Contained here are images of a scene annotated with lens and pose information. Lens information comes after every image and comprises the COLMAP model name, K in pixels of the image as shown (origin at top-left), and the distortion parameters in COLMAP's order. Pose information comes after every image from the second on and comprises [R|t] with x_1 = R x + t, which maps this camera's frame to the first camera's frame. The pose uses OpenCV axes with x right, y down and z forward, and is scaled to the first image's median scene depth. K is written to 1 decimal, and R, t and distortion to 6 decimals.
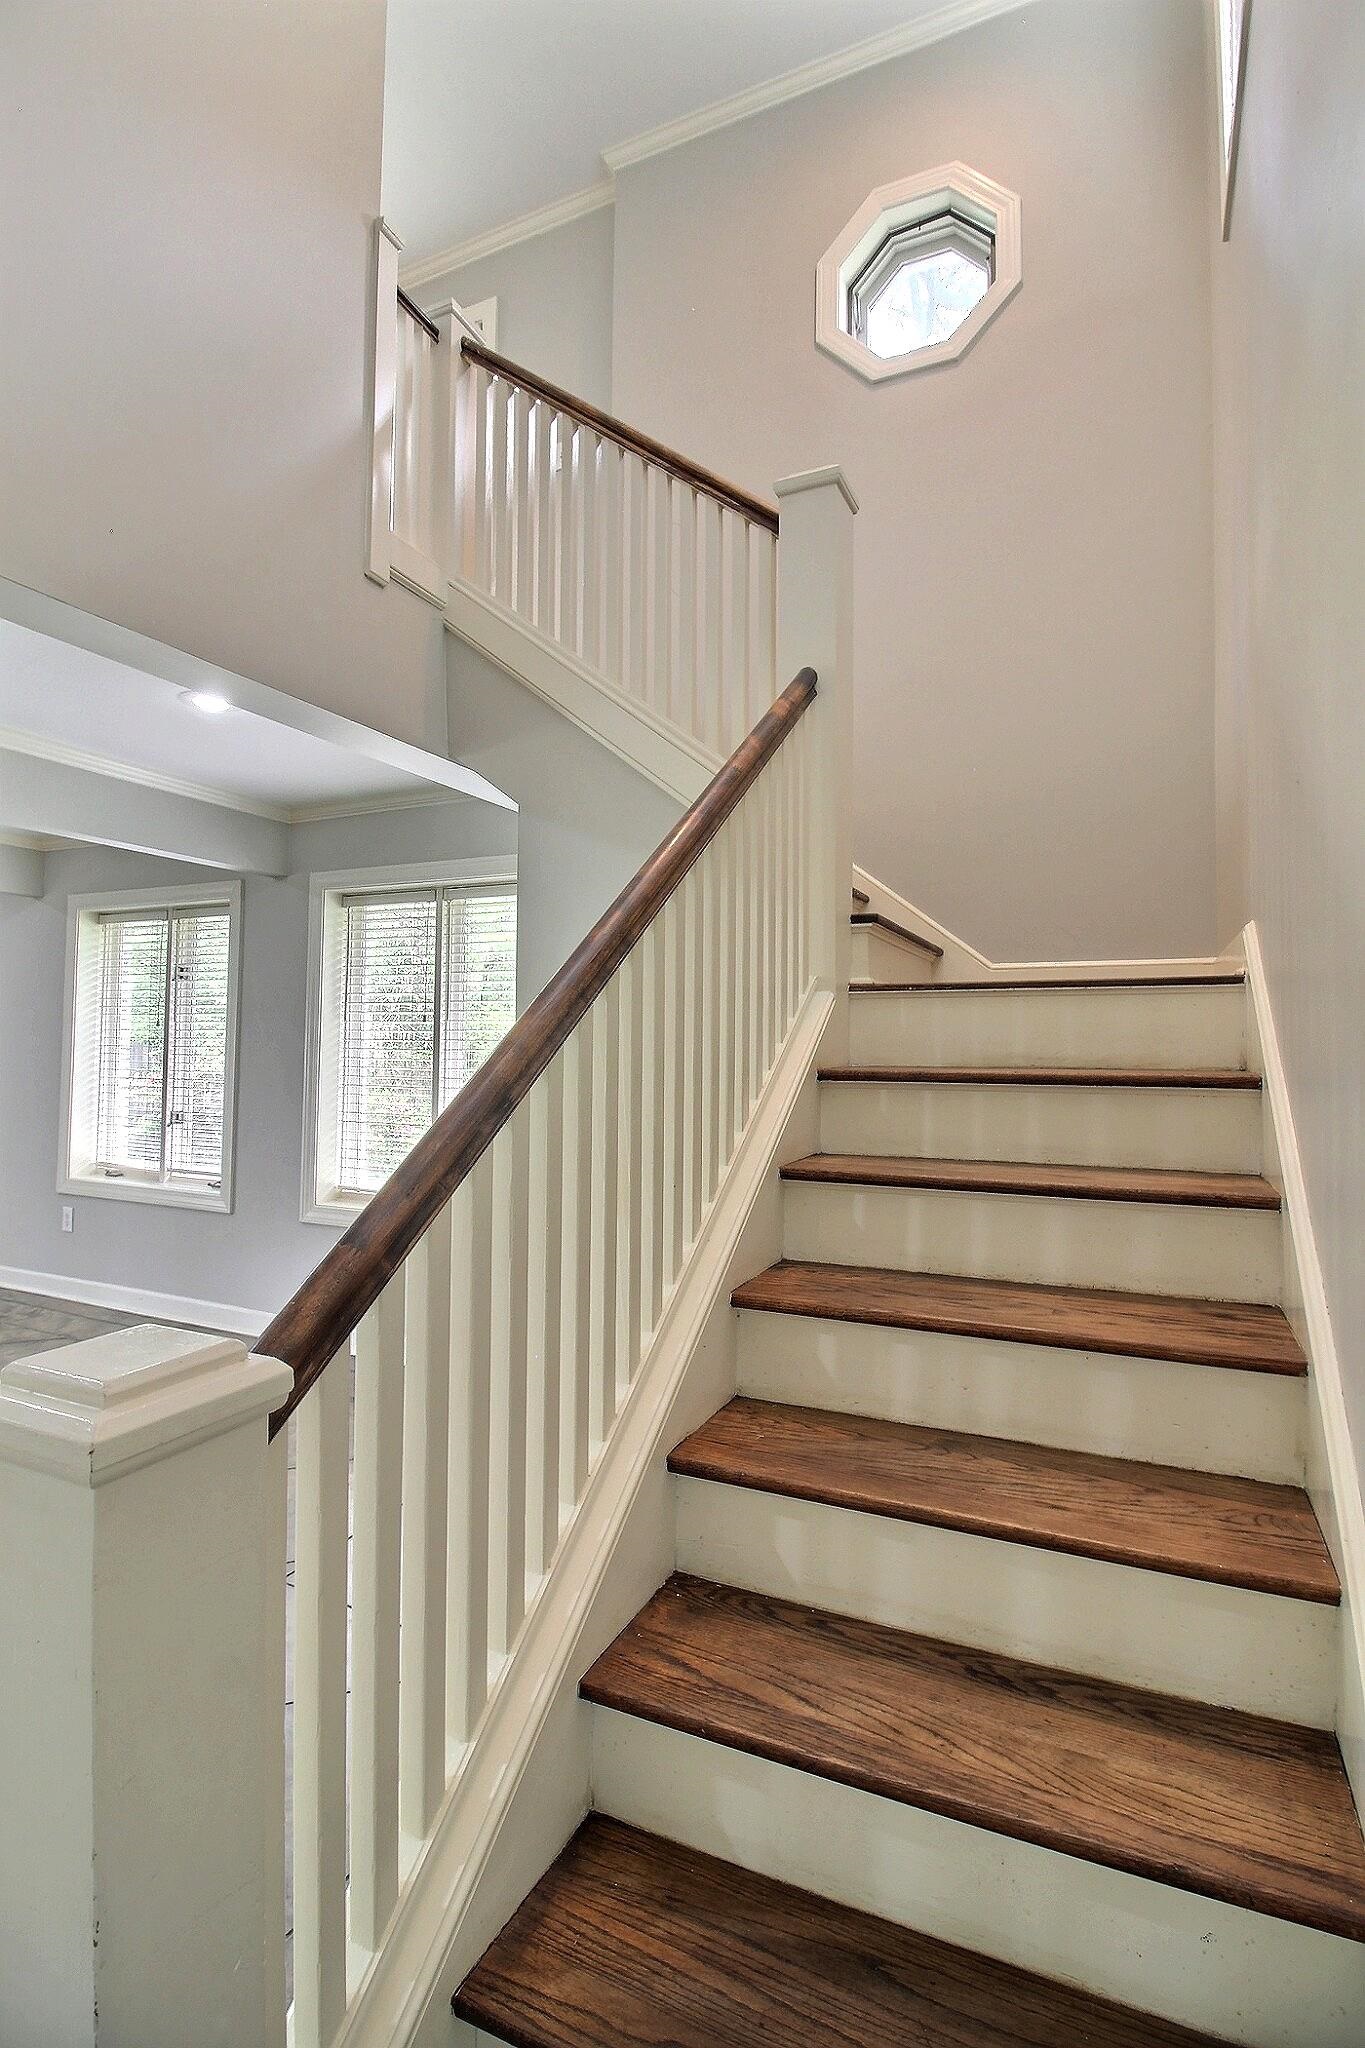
lens RADIAL K [[953.7, 0, 728.3], [0, 953.7, 1021.0], [0, 0, 1]] dist [-0.007685, -0.006650]
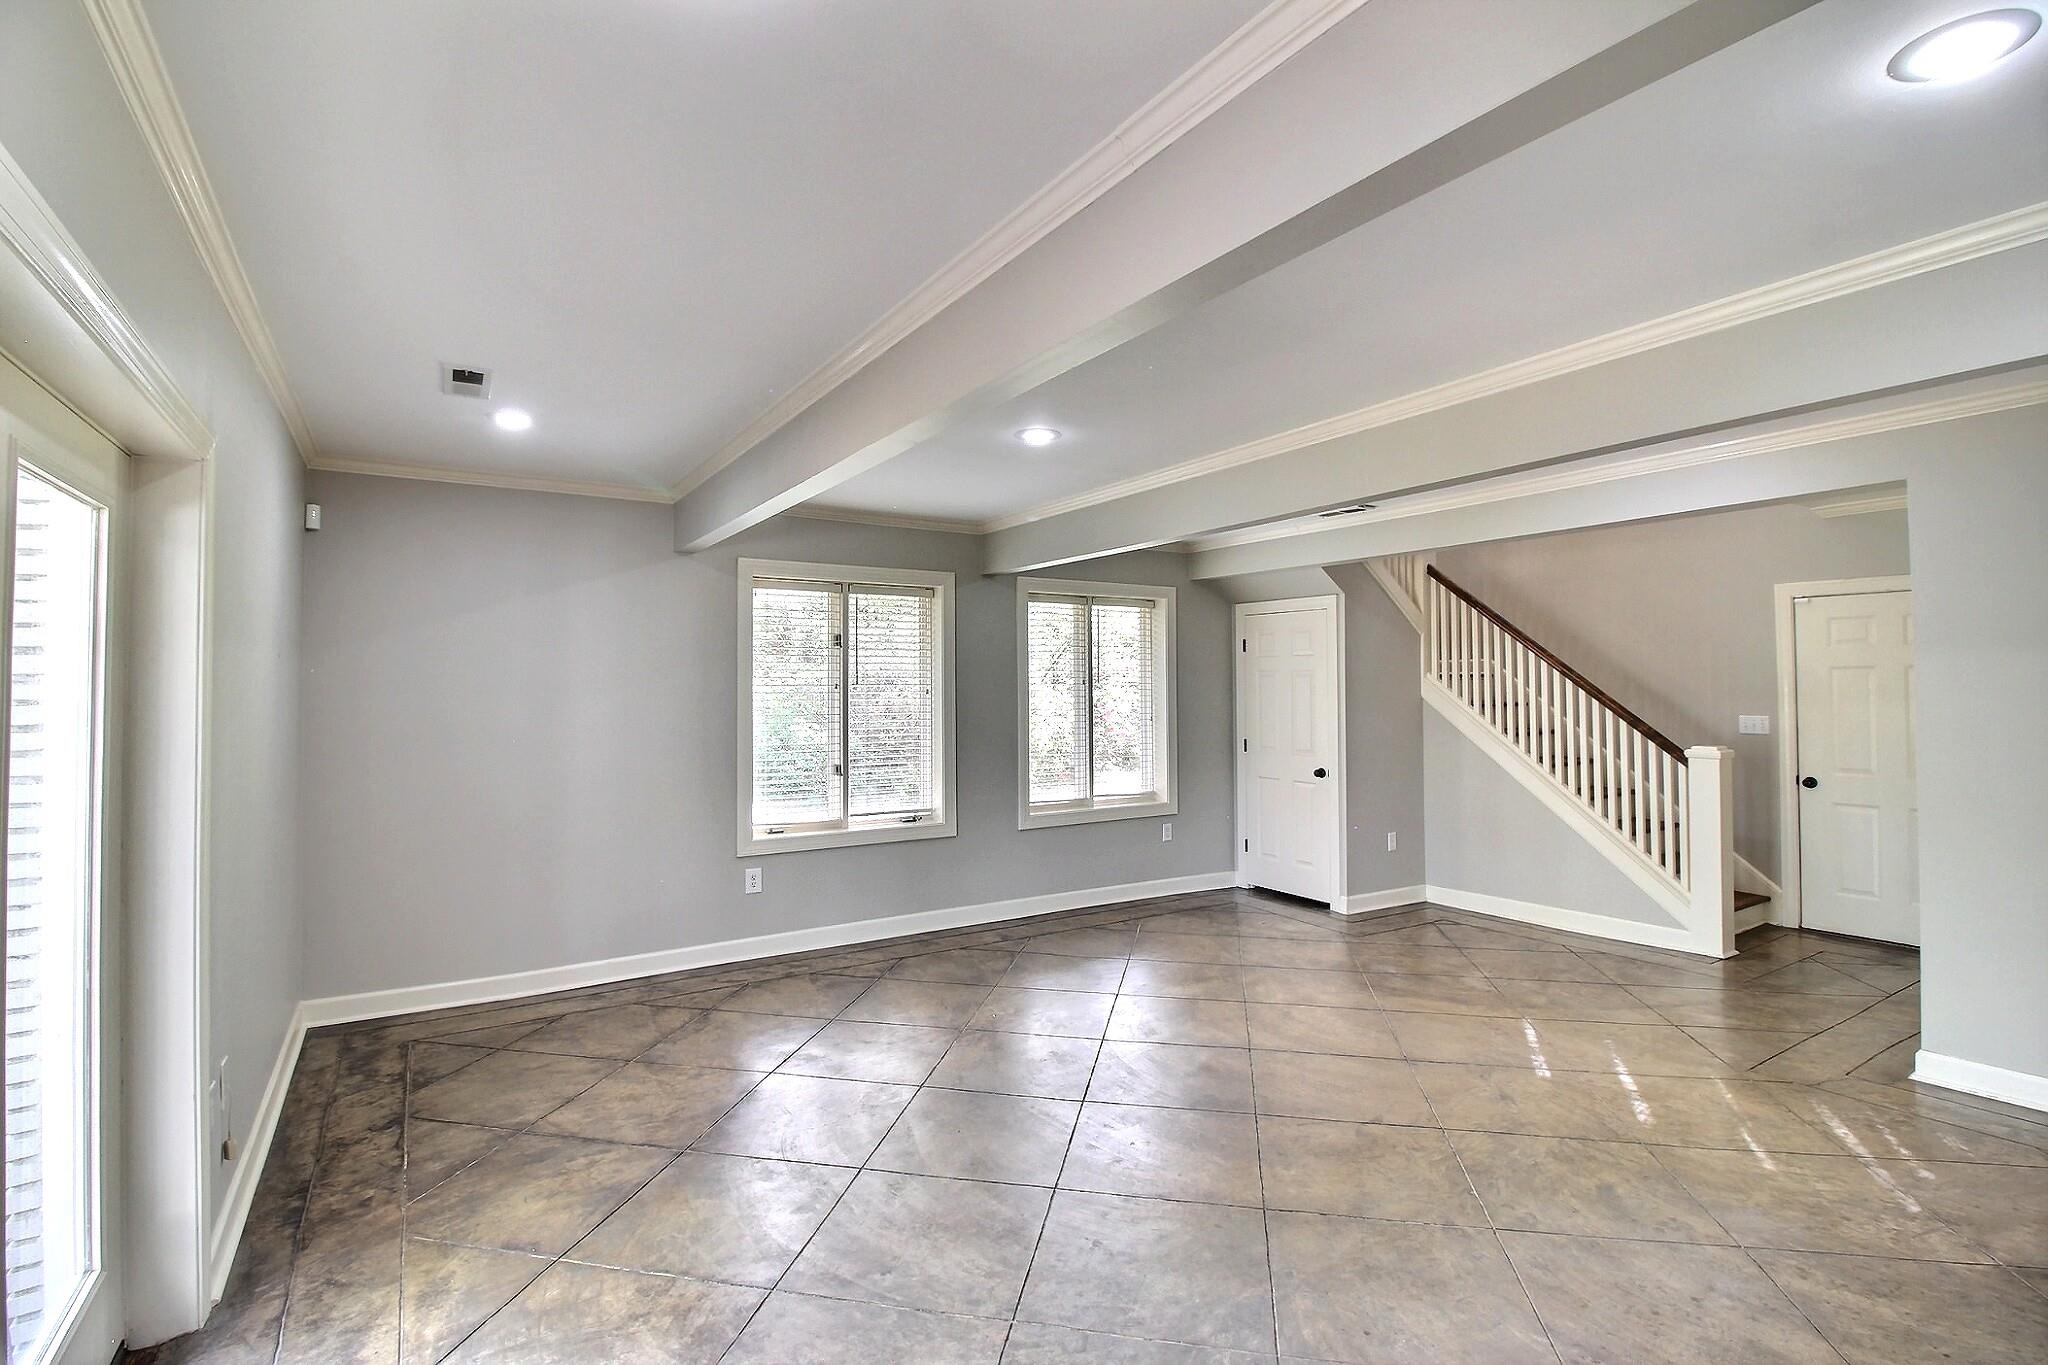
lens RADIAL K [[953.7, 0, 1014.3], [0, 953.7, 660.7], [0, 0, 1]] dist [-0.007685, -0.006650]
pose [[0.560185, 0.014793, 0.828235, -1.420345], [-0.005437, 0.999885, -0.014182, -0.012735], [-0.828350, 0.003441, 0.560201, 0.206285]]
